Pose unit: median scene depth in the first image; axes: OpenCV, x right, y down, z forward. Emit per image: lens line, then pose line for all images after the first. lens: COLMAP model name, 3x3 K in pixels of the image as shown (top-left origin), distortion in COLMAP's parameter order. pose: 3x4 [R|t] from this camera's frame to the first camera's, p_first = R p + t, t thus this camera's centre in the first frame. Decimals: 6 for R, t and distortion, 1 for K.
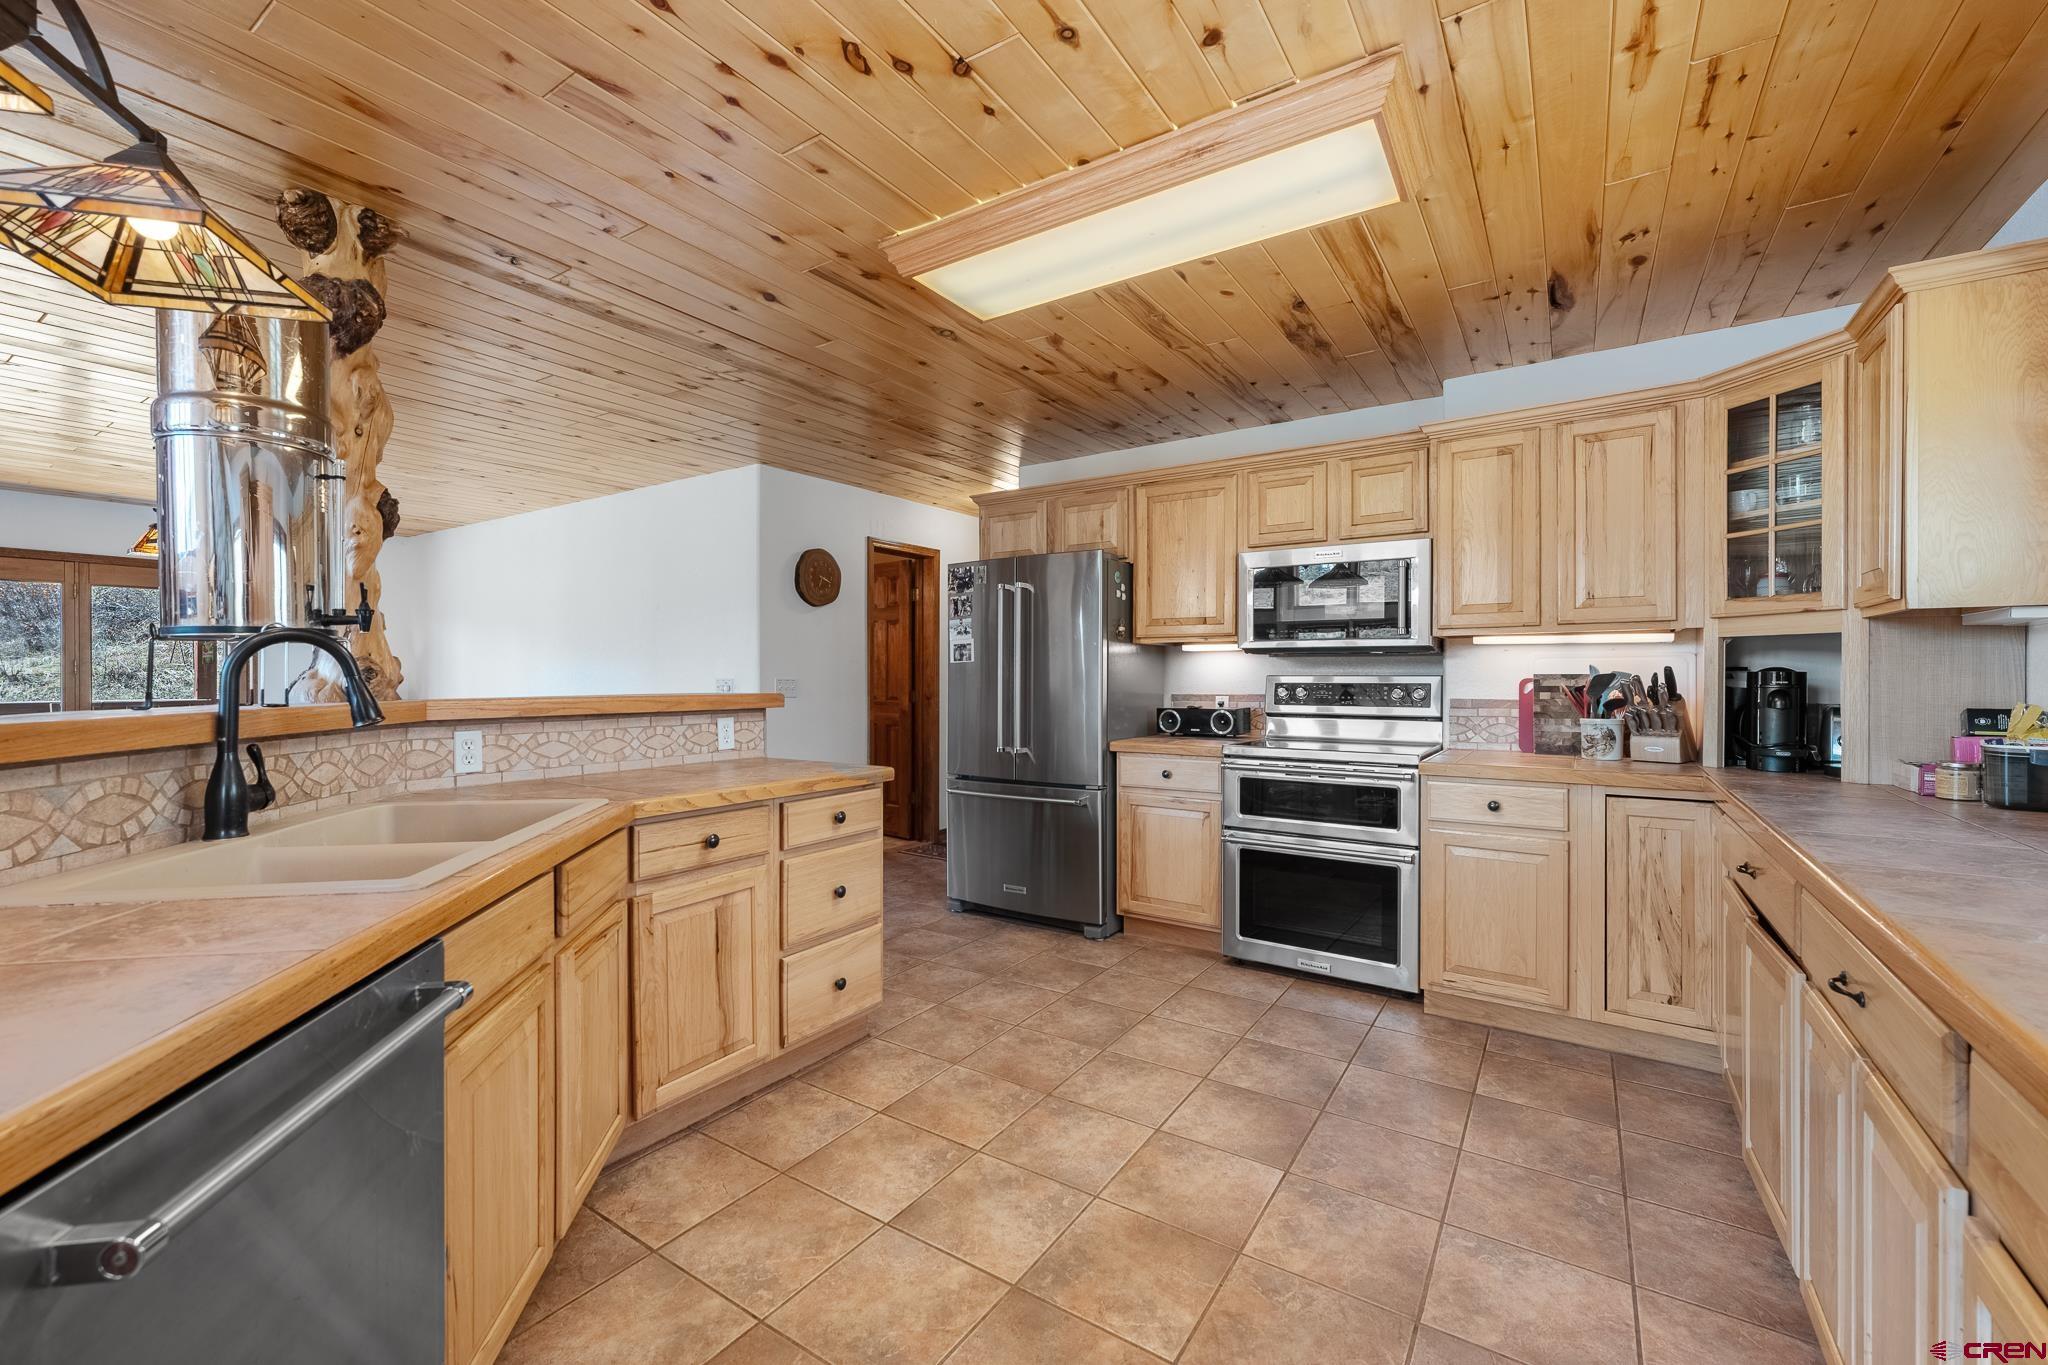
lens RADIAL K [[837.1, 0, 1027.4], [0, 837.1, 681.5], [0, 0, 1]] dist [-0.000231, -0.000348]
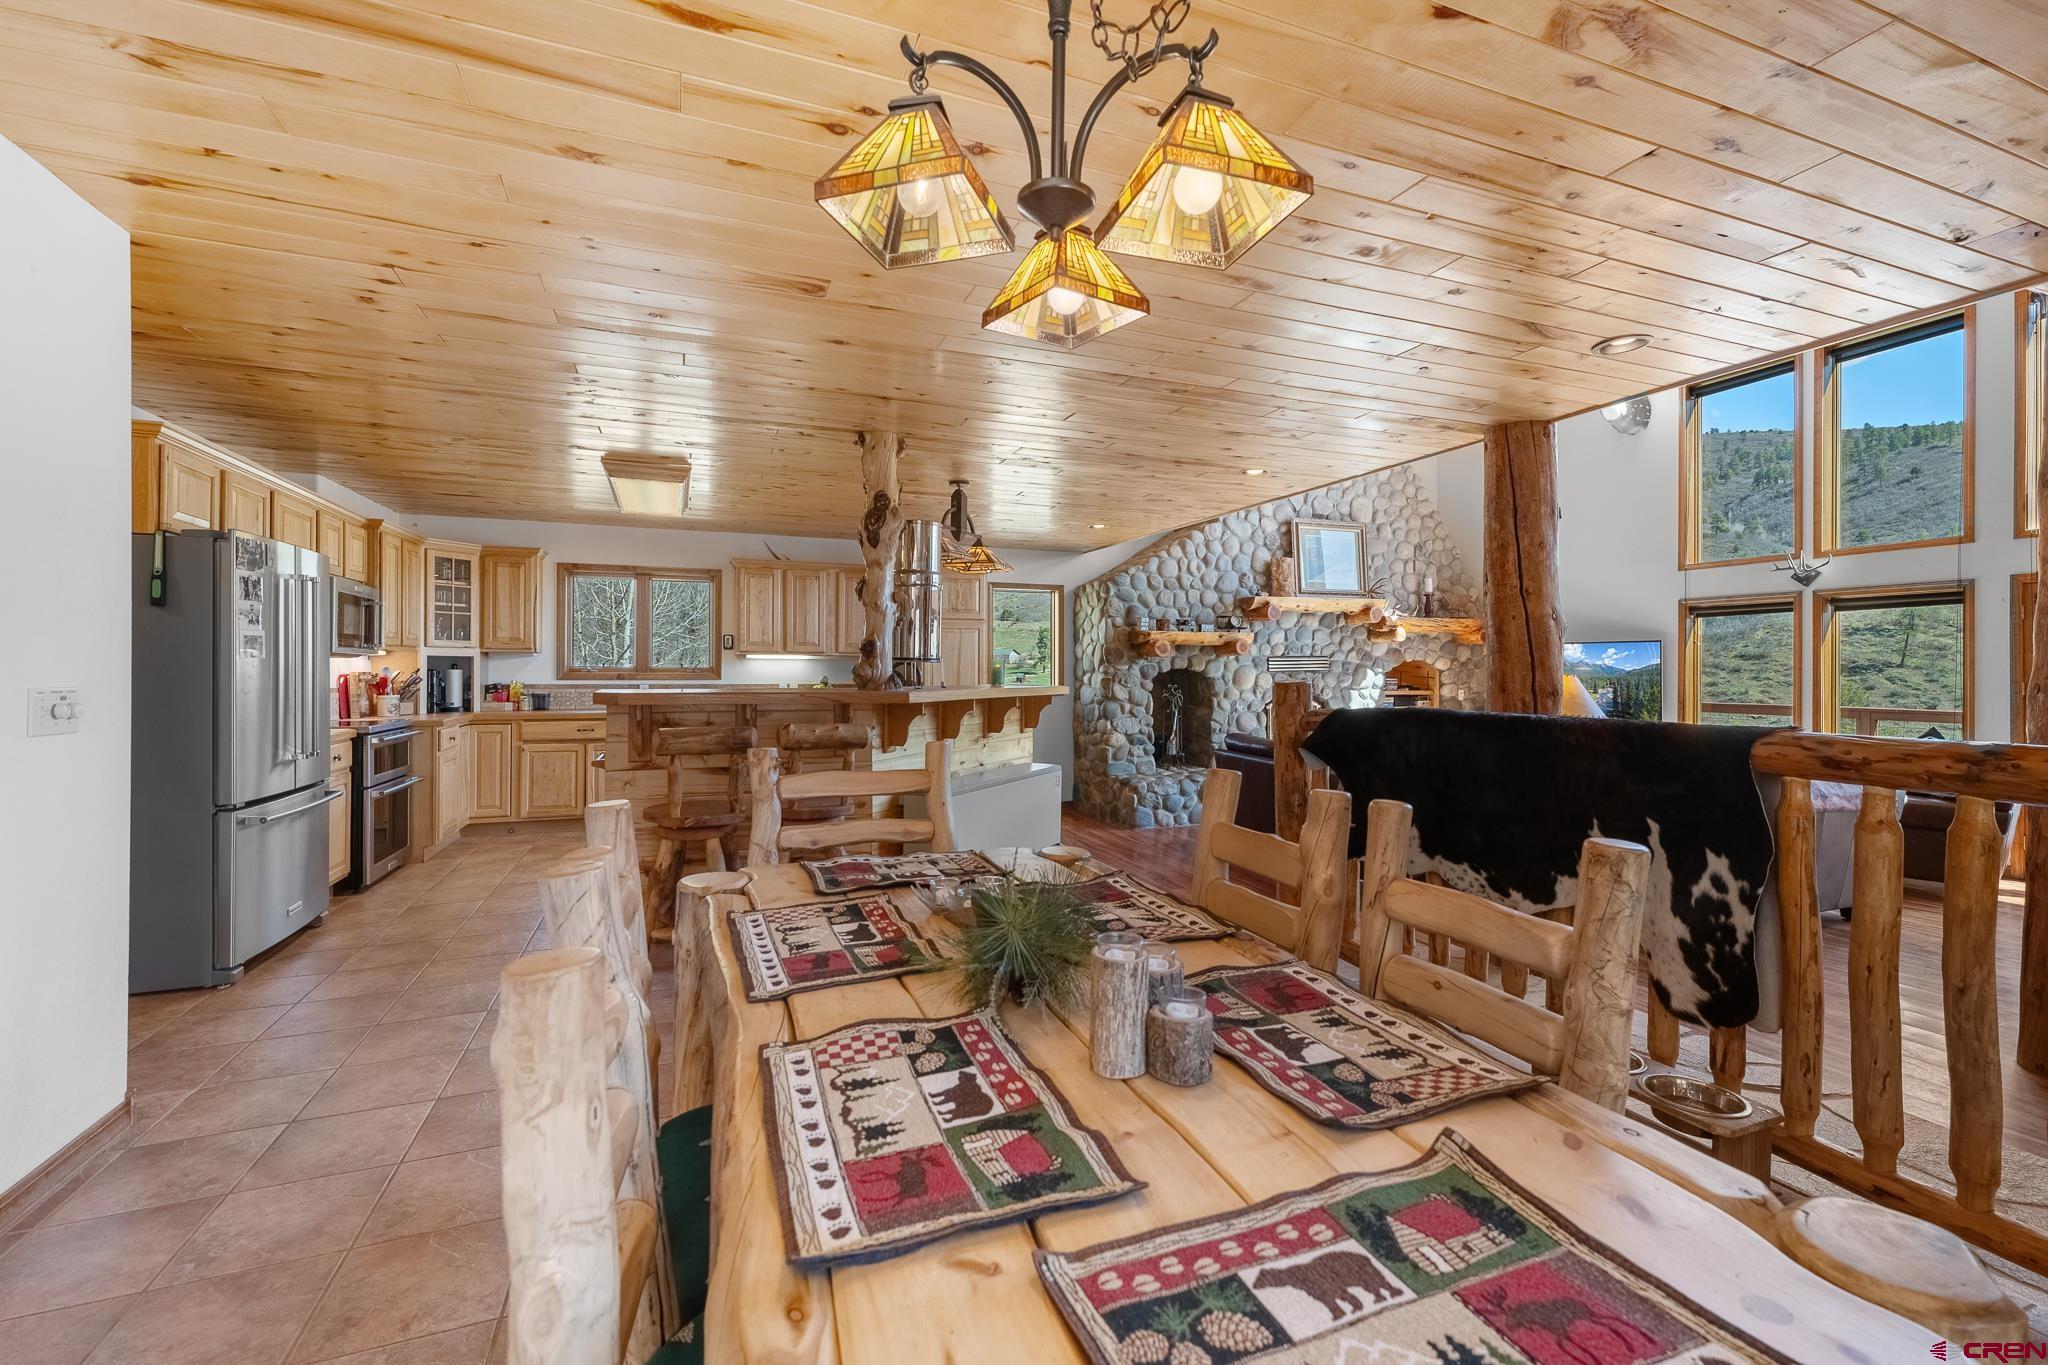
lens RADIAL K [[837.1, 0, 1032.0], [0, 837.1, 673.0], [0, 0, 1]] dist [-0.000231, -0.000348]
pose [[-0.818636, -0.005159, 0.574289, -1.871873], [0.001411, 0.999939, 0.010994, -0.029149], [-0.574311, 0.009810, -0.818579, 1.997320]]
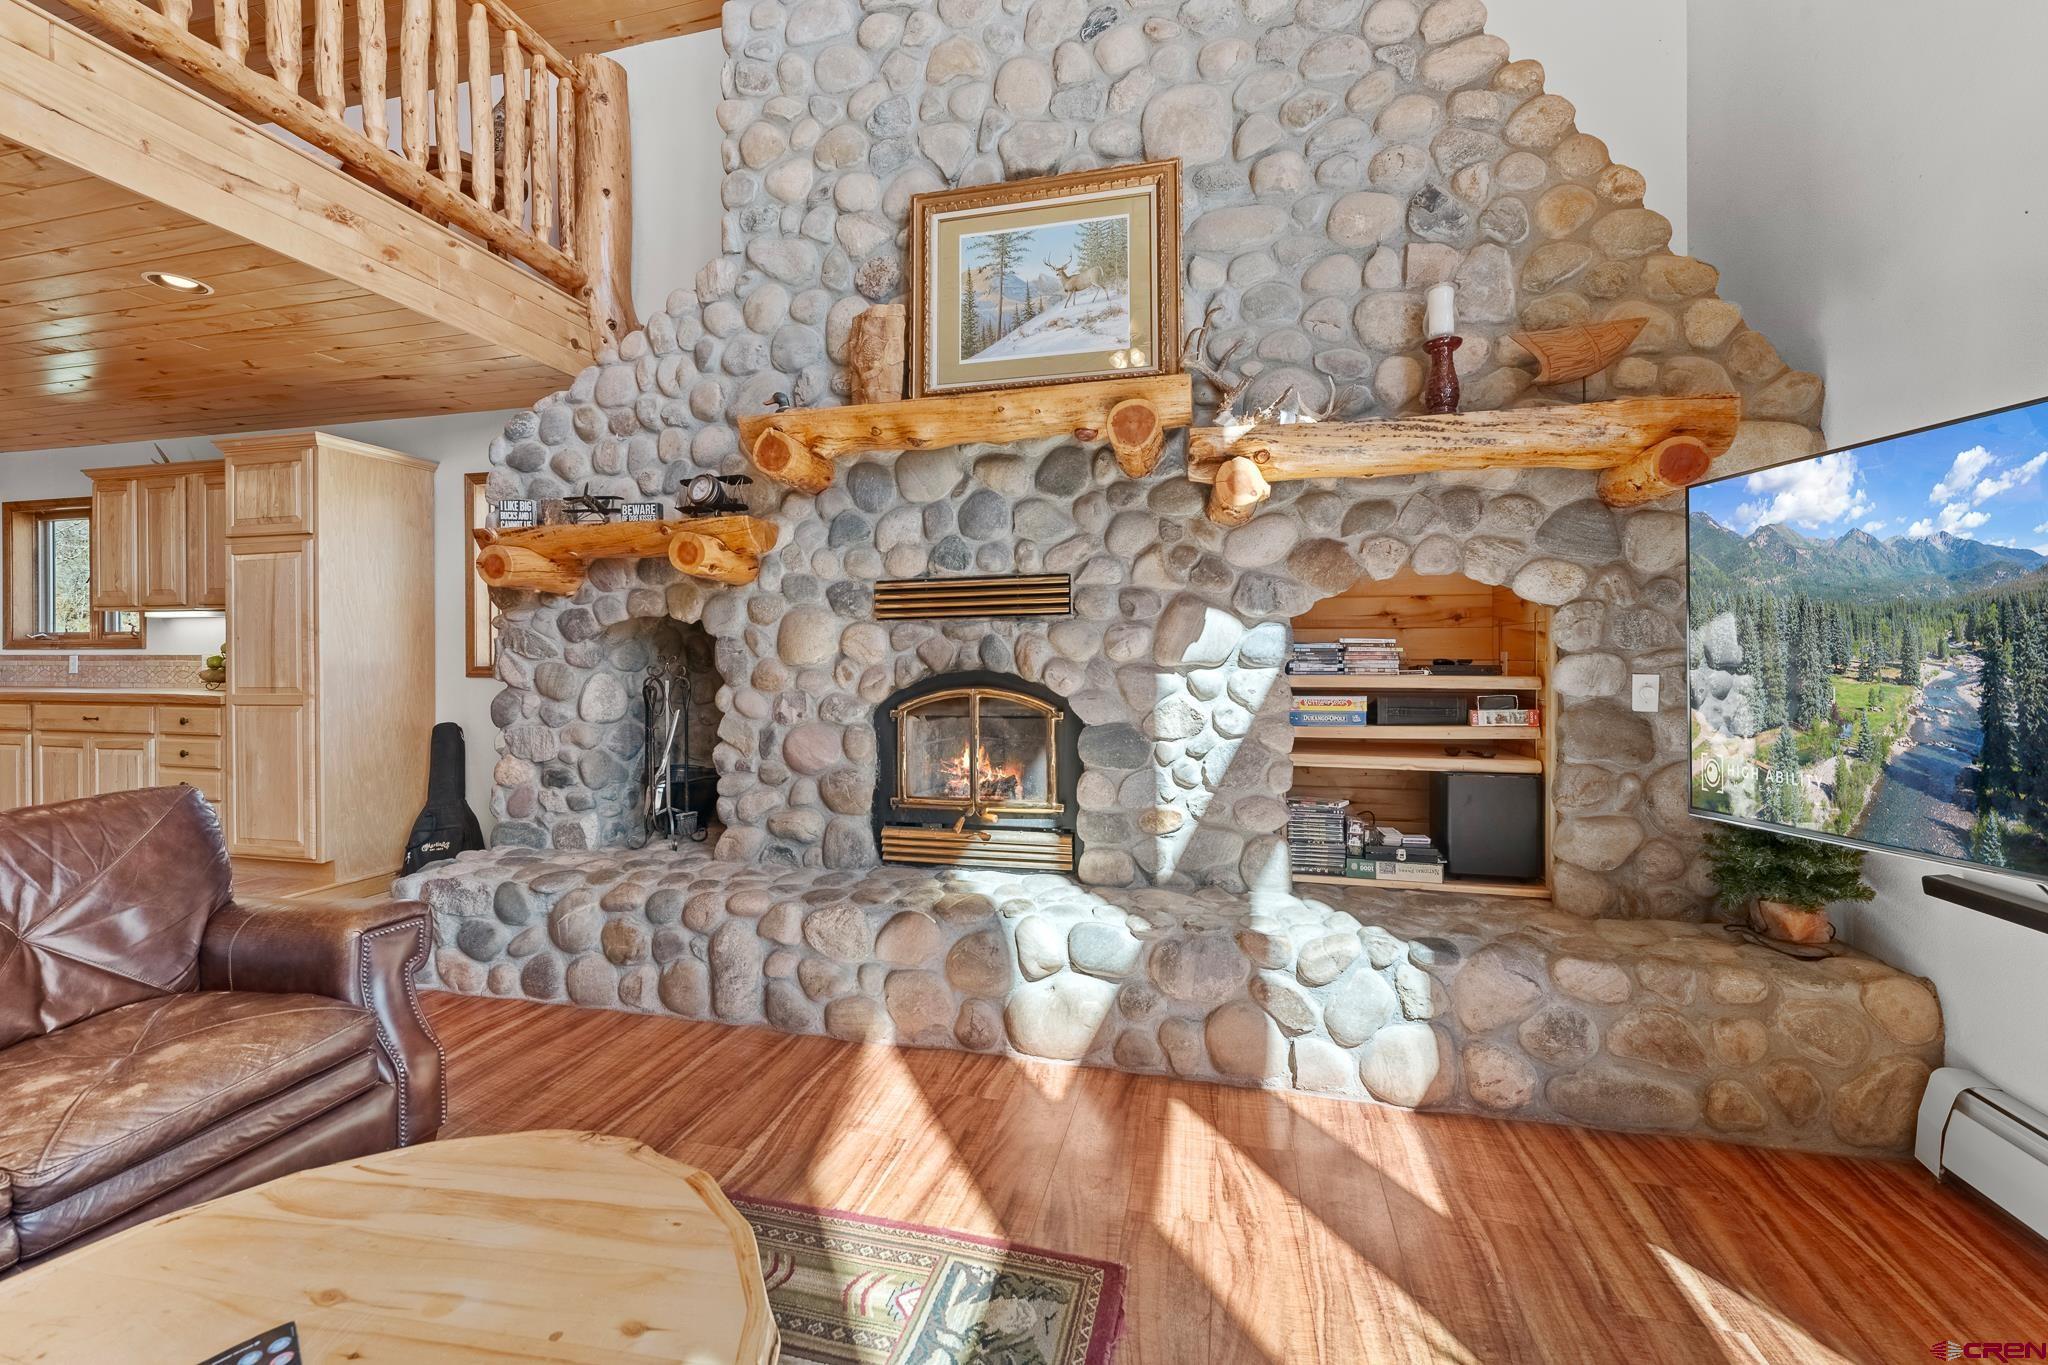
lens RADIAL K [[837.1, 0, 1034.9], [0, 837.1, 662.5], [0, 0, 1]] dist [-0.000231, -0.000348]
pose [[-0.345853, -0.002379, 0.938286, -2.001127], [0.008009, 0.999953, 0.005487, 0.061241], [-0.938255, 0.009412, -0.345817, -1.029268]]
